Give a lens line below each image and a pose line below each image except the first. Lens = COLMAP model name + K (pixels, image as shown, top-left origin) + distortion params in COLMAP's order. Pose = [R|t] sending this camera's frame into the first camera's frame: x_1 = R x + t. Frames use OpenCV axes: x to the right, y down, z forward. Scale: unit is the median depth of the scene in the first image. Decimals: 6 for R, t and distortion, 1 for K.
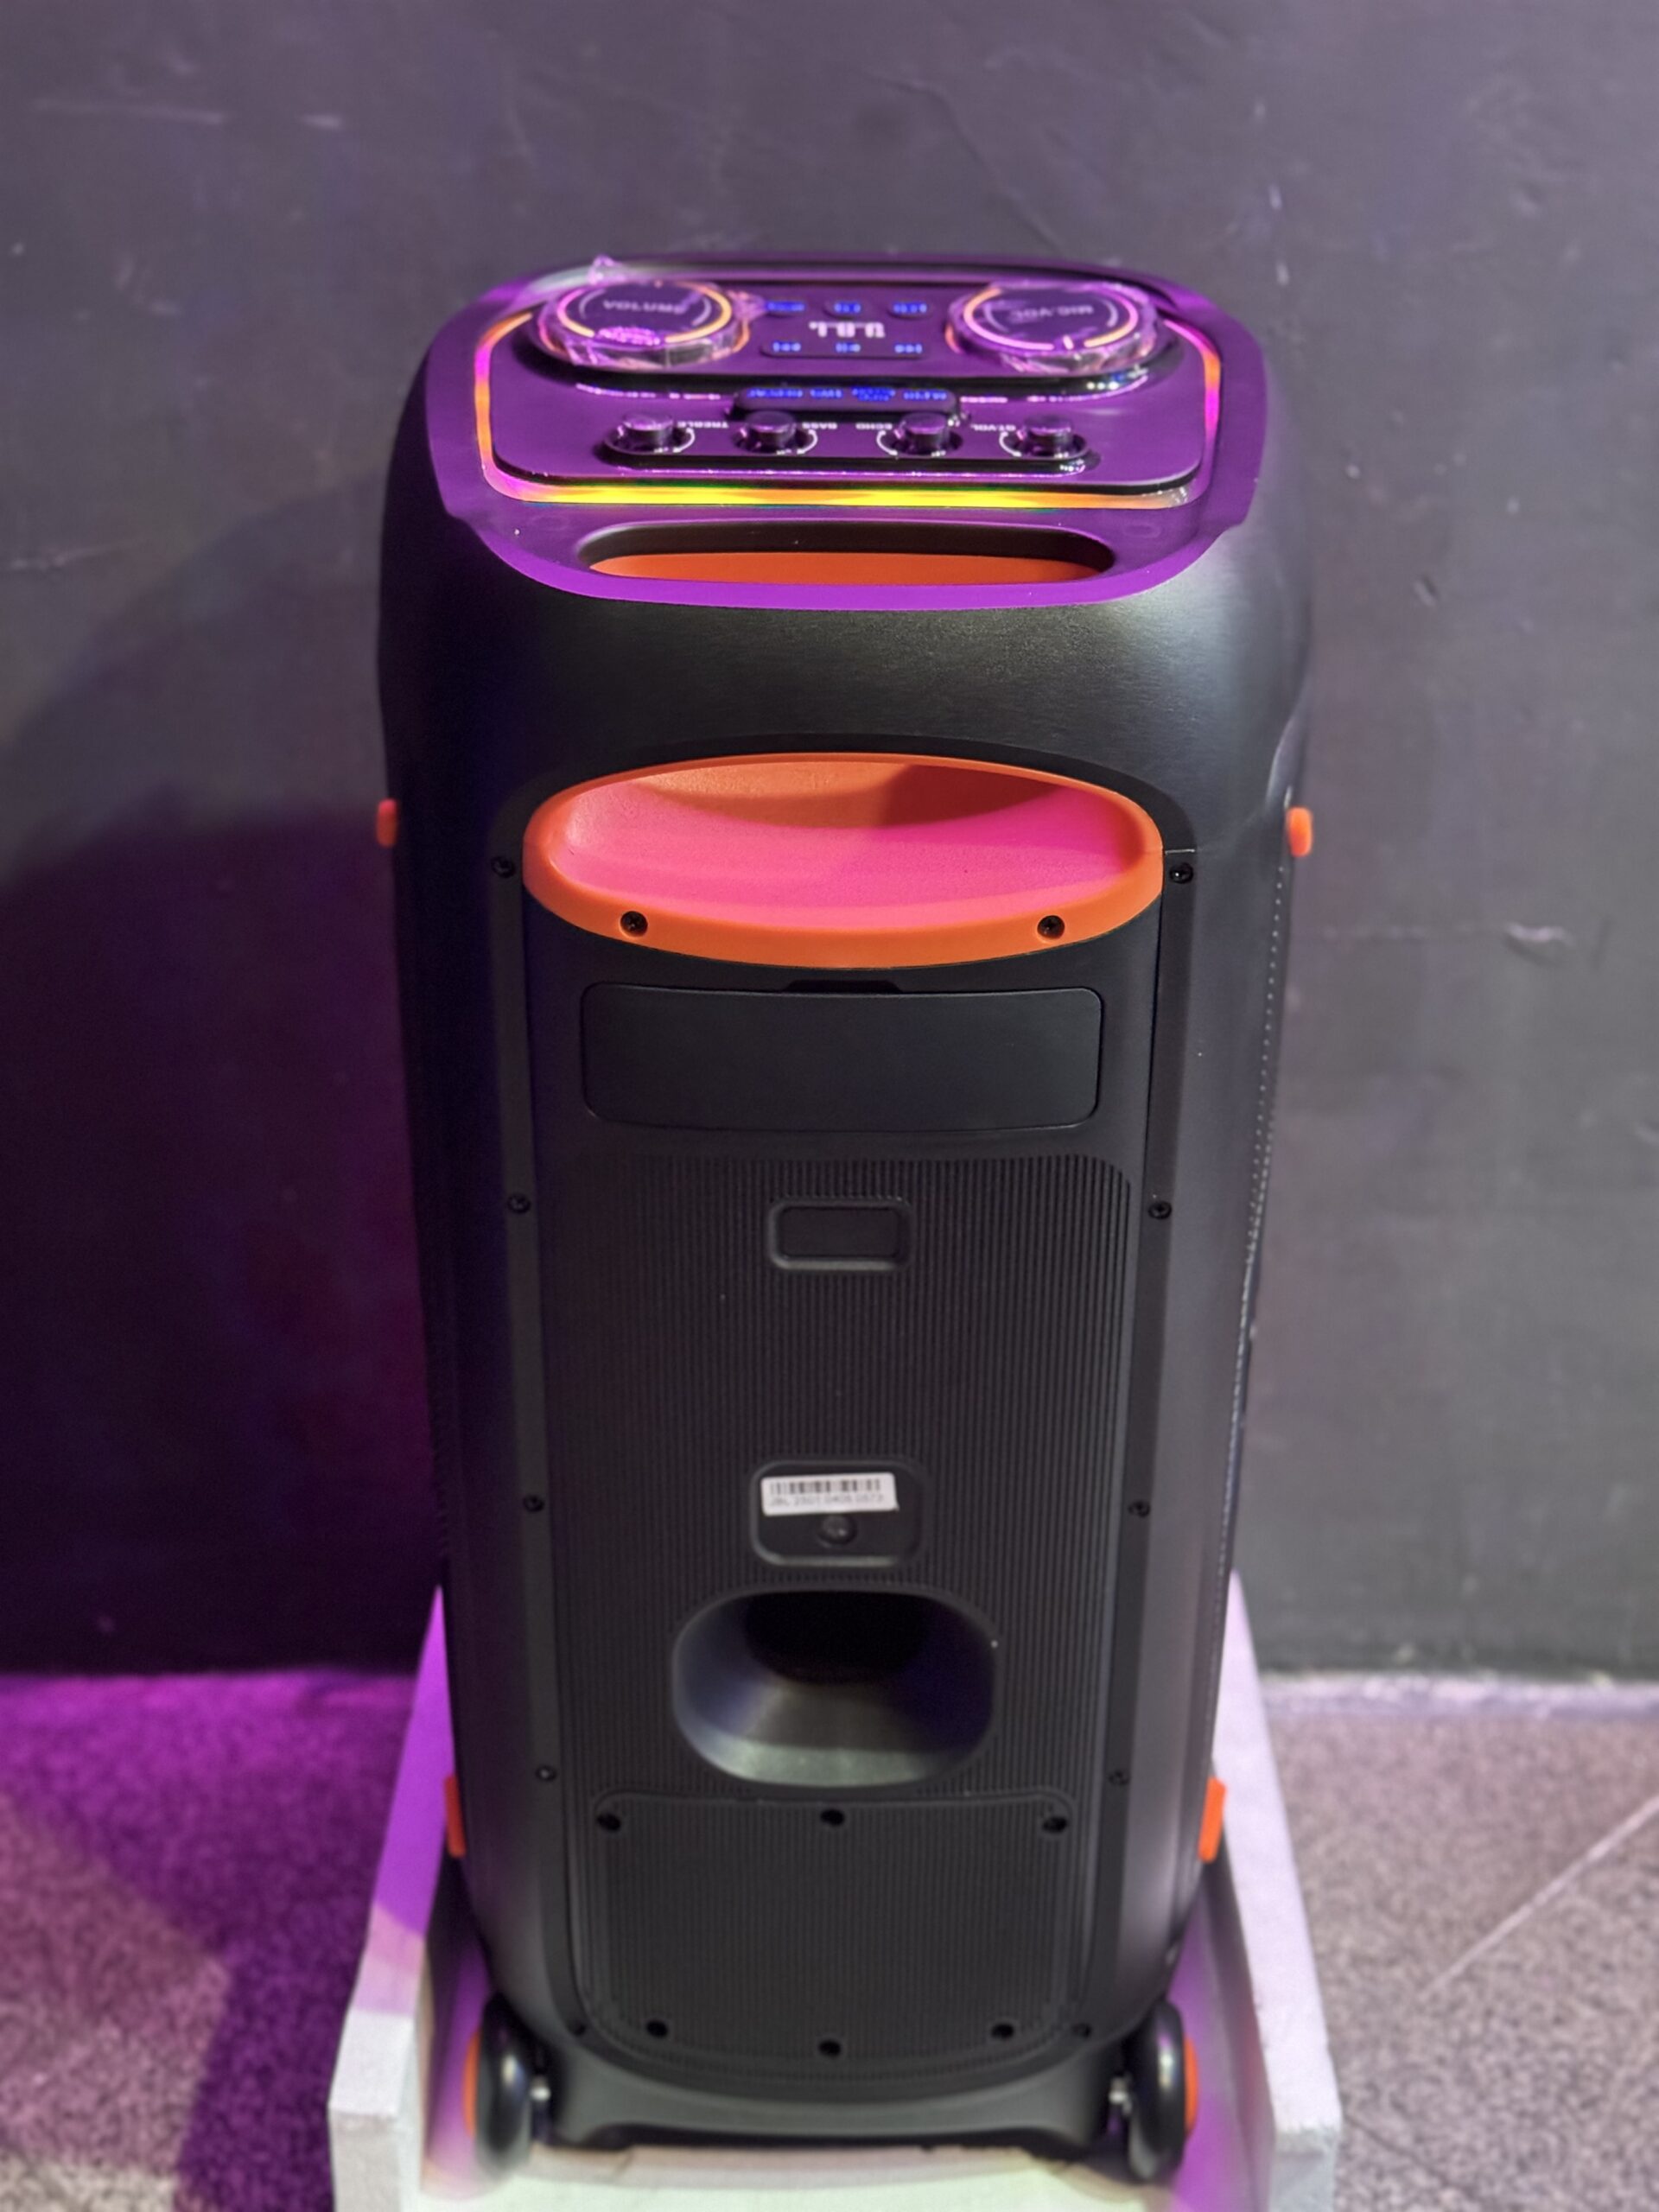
lens RADIAL K [[3055.6, 0, 839.0], [0, 3055.6, 1082.4], [0, 0, 1]] dist [0.188503, 0.000000]
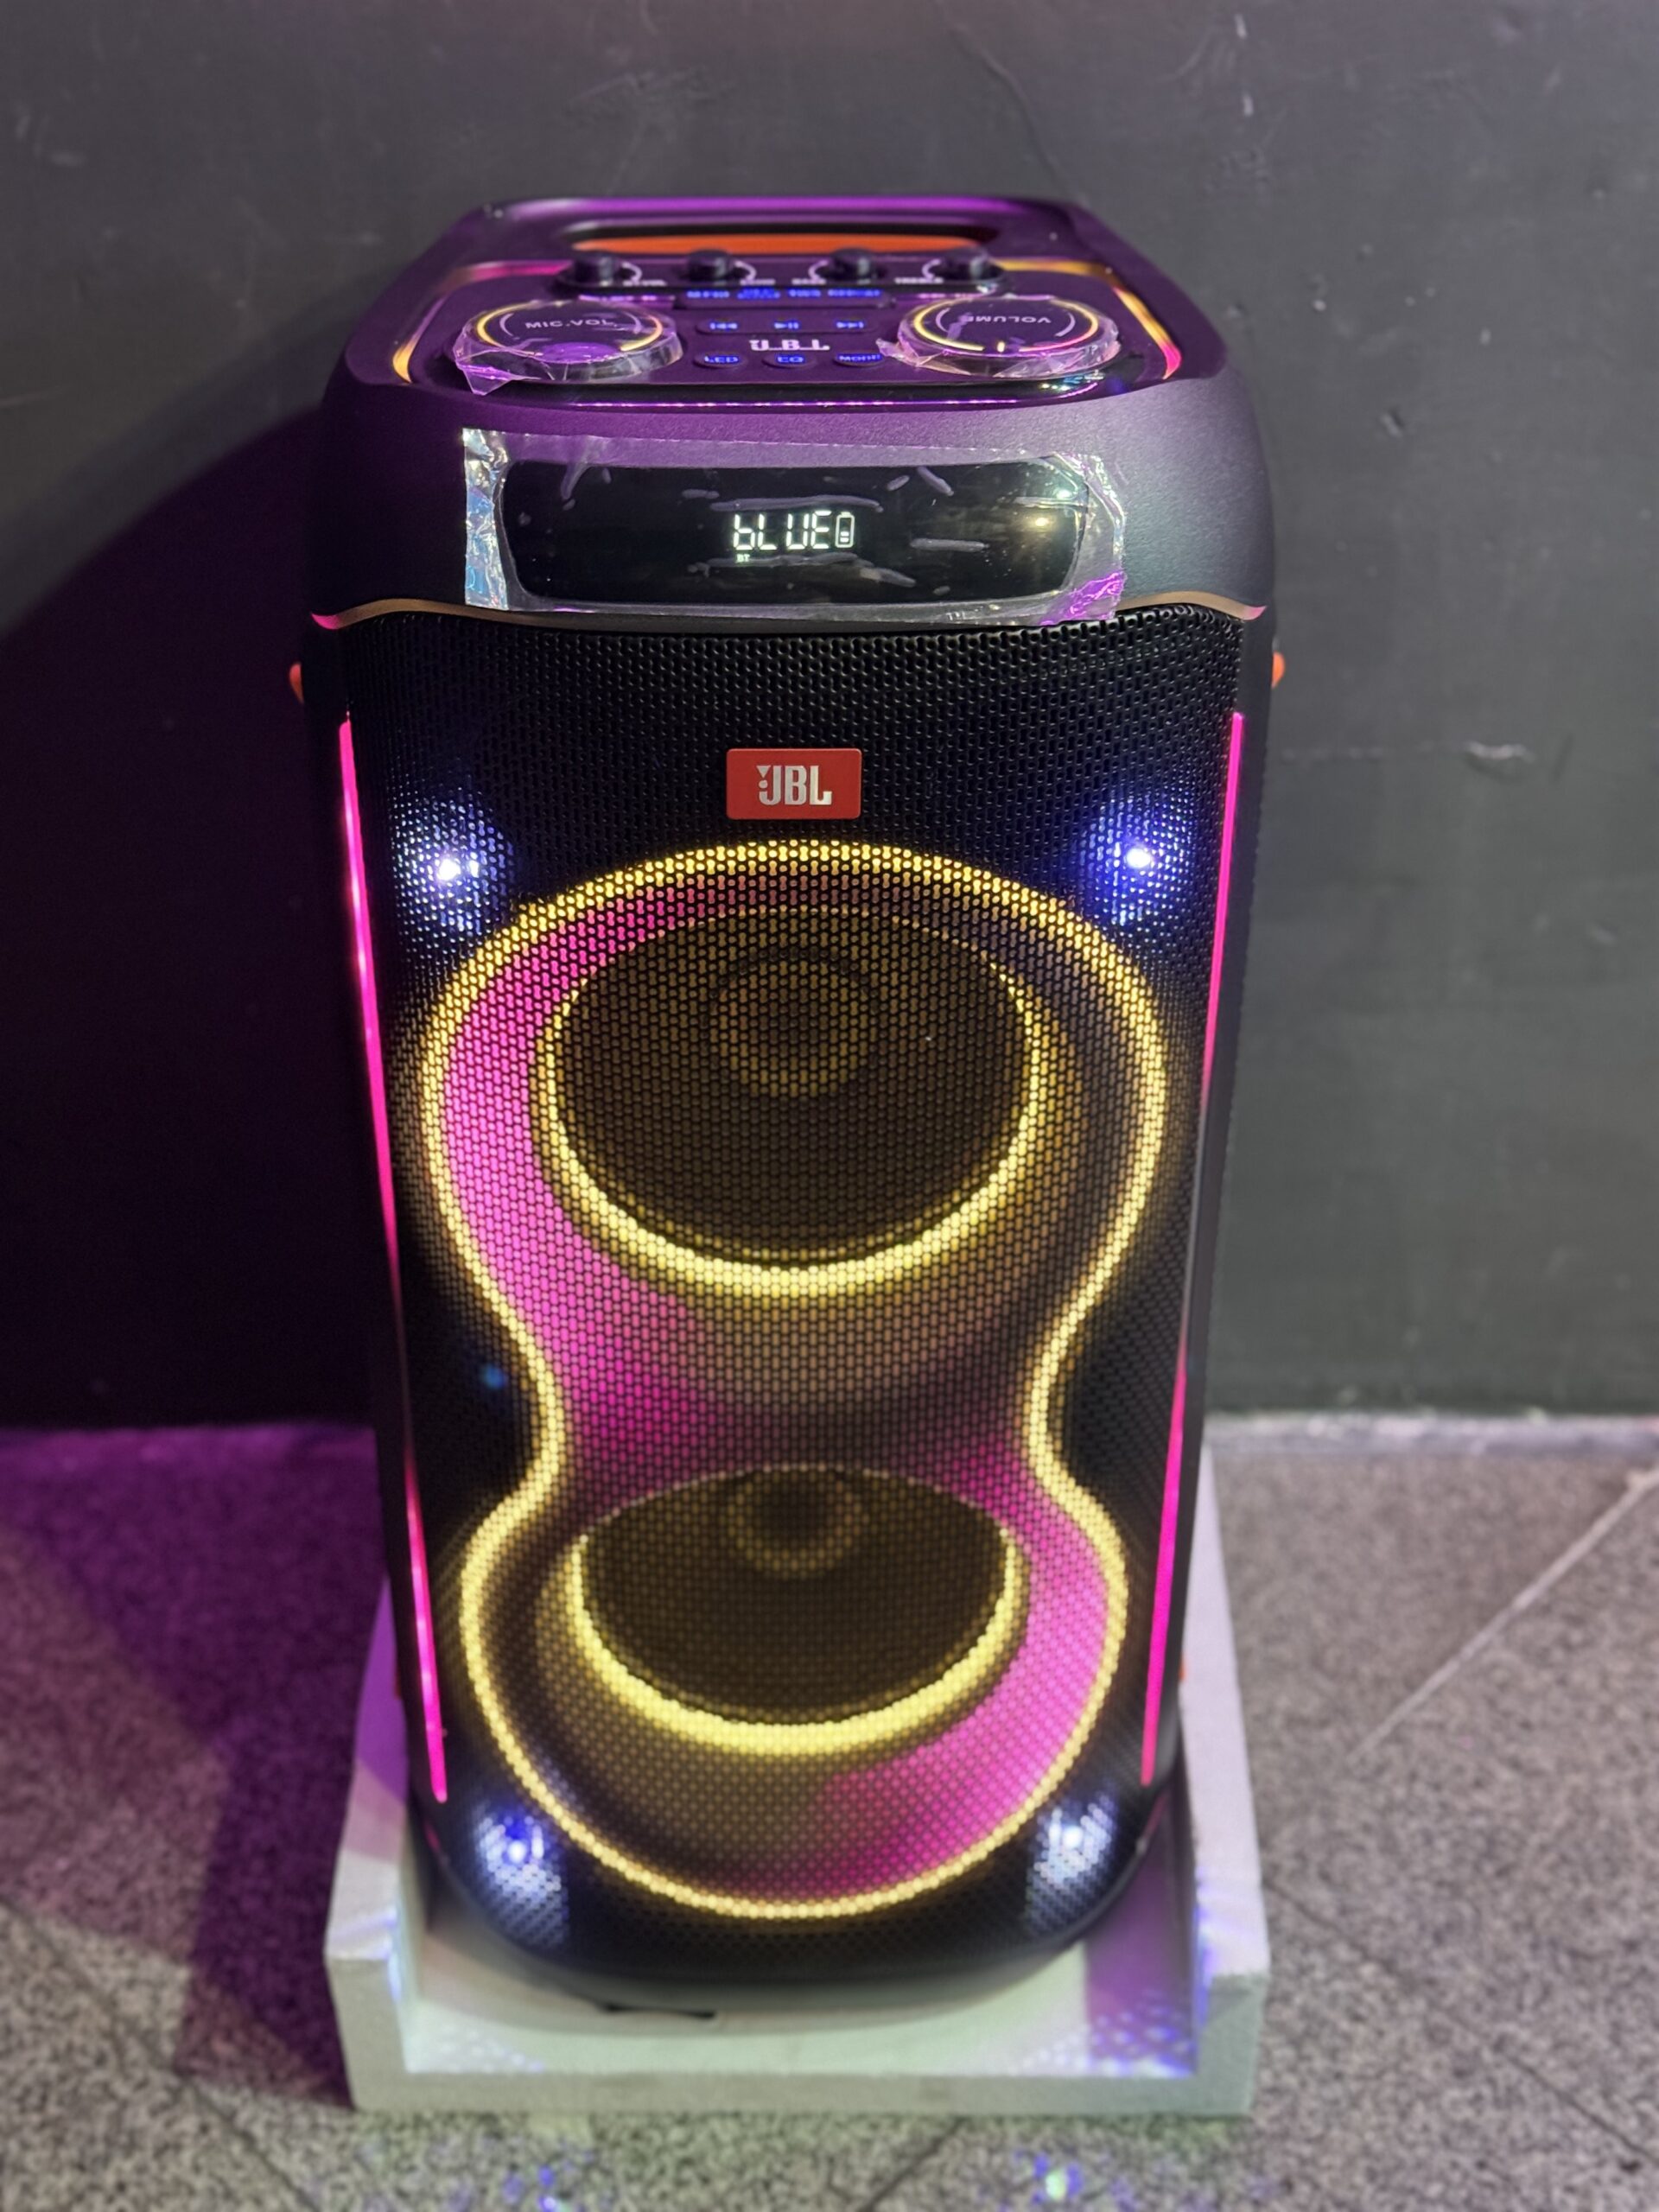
lens RADIAL K [[3055.6, 0, 807.3], [0, 3055.6, 1049.1], [0, 0, 1]] dist [0.188503, 0.000000]
pose [[0.999898, -0.012903, -0.006185, 0.009995], [0.013899, 0.978537, 0.205601, -0.159109], [0.003399, -0.205666, 0.978616, 0.011325]]
